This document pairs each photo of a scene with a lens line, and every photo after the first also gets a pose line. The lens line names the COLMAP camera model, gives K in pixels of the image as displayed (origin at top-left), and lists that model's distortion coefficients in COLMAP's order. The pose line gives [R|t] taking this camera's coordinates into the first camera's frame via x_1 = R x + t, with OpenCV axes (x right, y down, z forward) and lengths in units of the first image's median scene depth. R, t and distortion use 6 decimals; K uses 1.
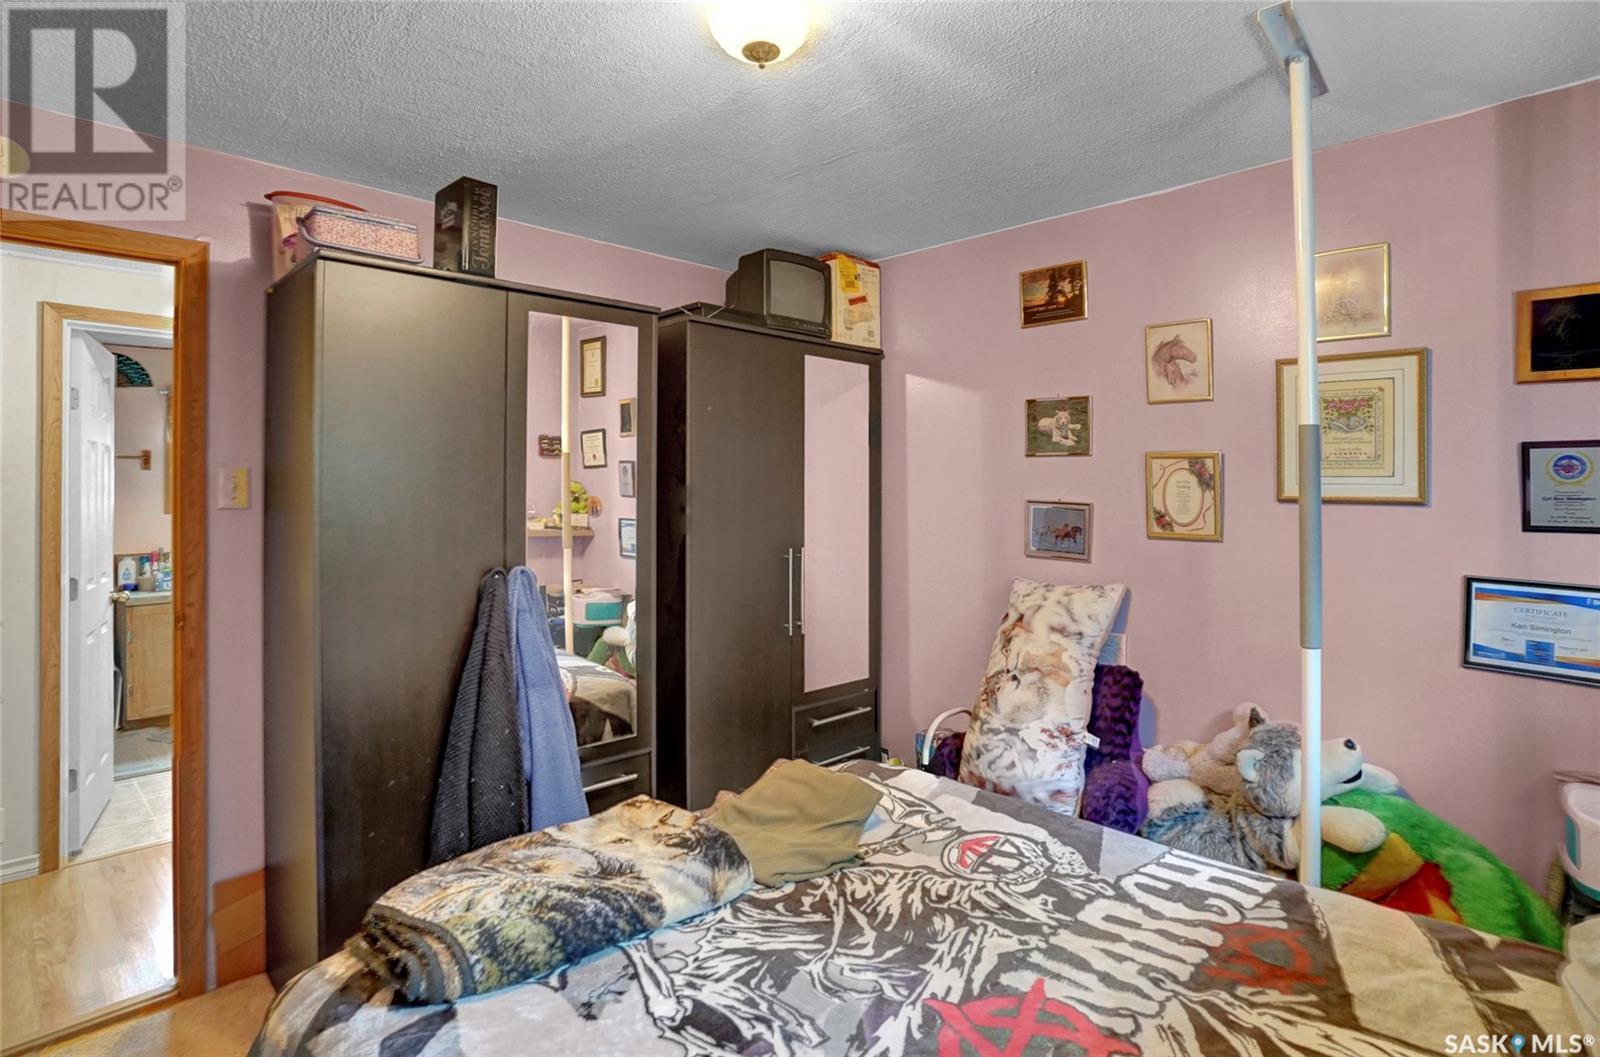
lens RADIAL K [[817.2, 0, 801.5], [0, 817.2, 481.4], [0, 0, 1]] dist [-0.059571, 0.023220]
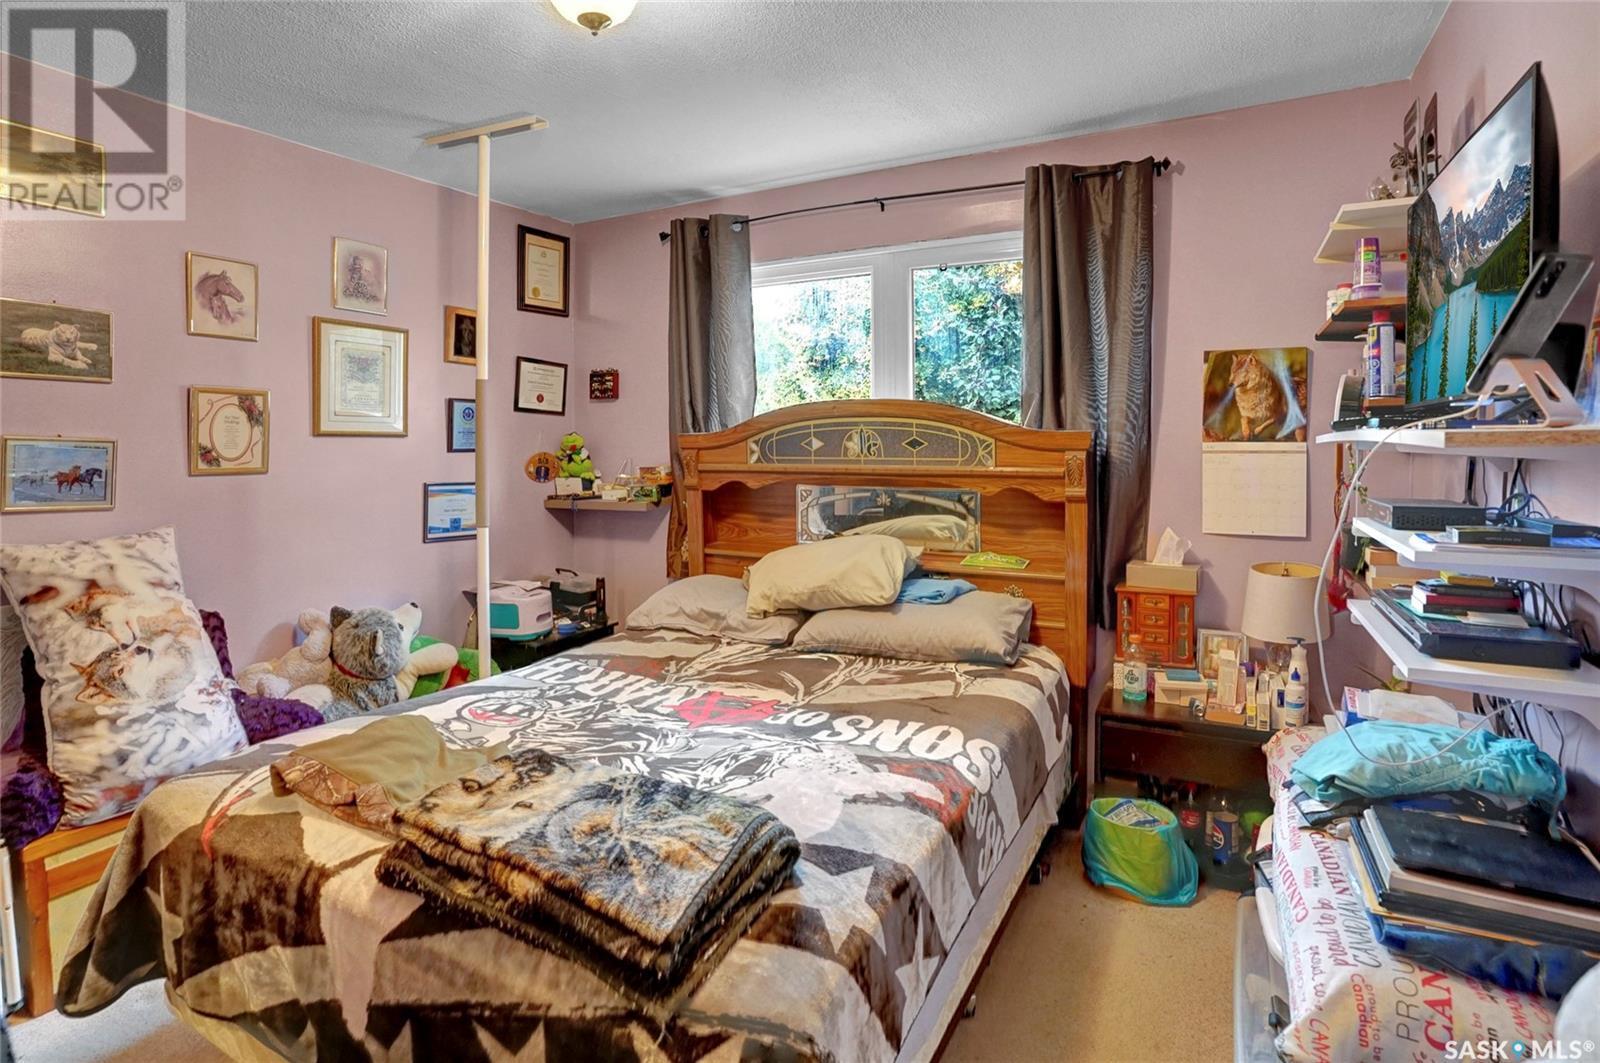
lens RADIAL K [[818.1, 0, 812.6], [0, 818.1, 478.0], [0, 0, 1]] dist [-0.084039, 0.038725]
pose [[-0.291346, -0.039175, 0.955815, -0.714933], [-0.000718, 0.999170, 0.040733, 0.036956], [-0.956618, 0.011181, -0.291132, 0.602399]]
